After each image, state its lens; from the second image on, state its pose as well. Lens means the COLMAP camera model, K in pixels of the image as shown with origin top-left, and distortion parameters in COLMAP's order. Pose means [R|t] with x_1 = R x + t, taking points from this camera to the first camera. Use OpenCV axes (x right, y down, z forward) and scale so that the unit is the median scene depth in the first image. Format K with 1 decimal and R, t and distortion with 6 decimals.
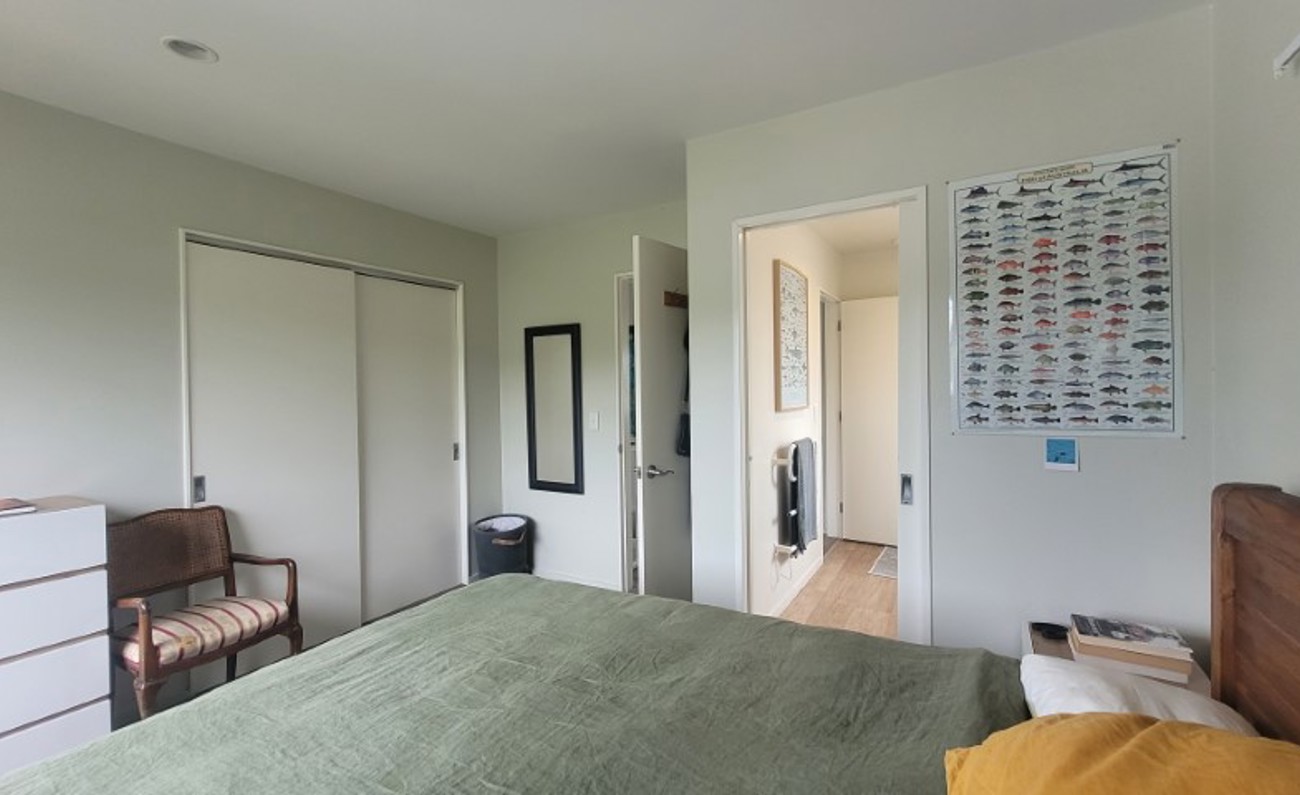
lens RADIAL K [[549.3, 0, 654.2], [0, 549.3, 398.1], [0, 0, 1]] dist [0.003538, -0.000903]
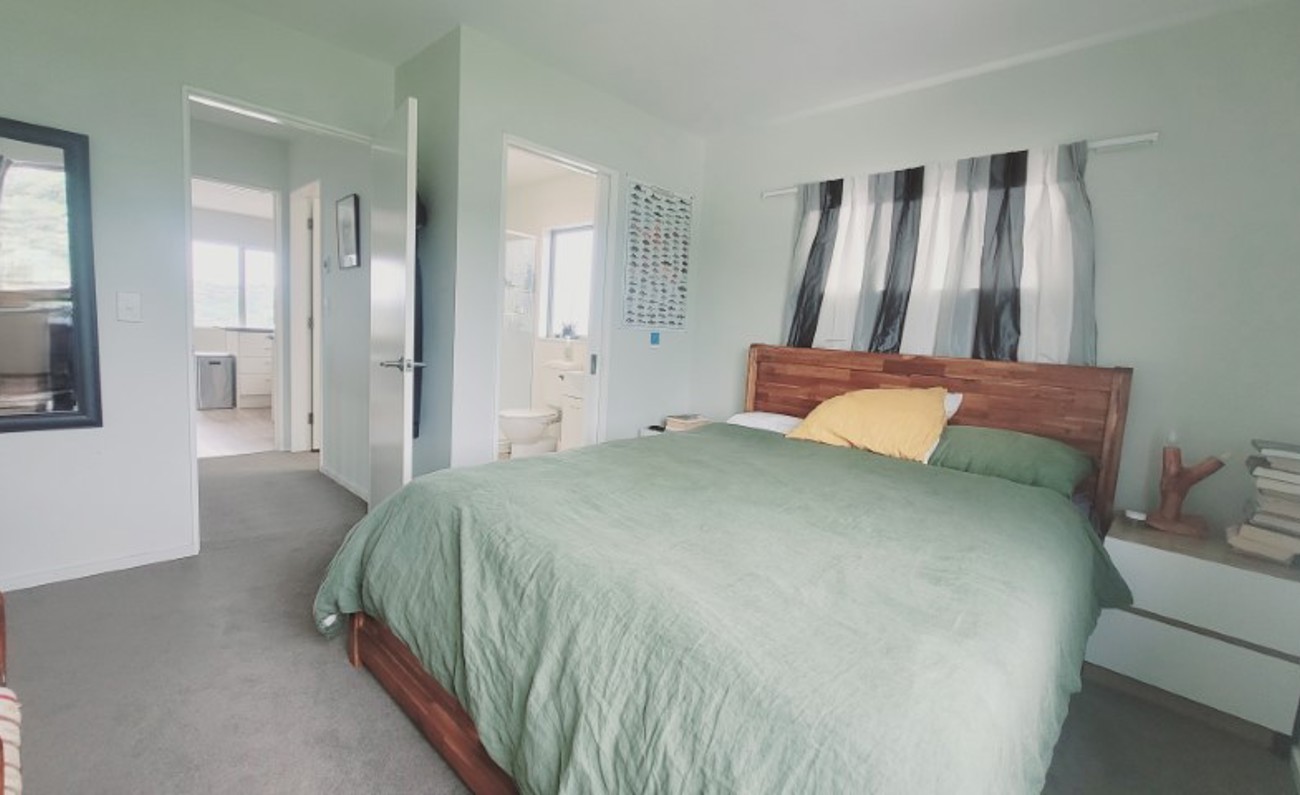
lens RADIAL K [[549.3, 0, 653.4], [0, 549.3, 394.2], [0, 0, 1]] dist [0.003538, -0.000903]
pose [[0.237056, -0.079207, 0.968262, -1.177170], [-0.044666, 0.994728, 0.092308, 0.113645], [-0.970469, -0.065130, 0.232269, 0.538615]]
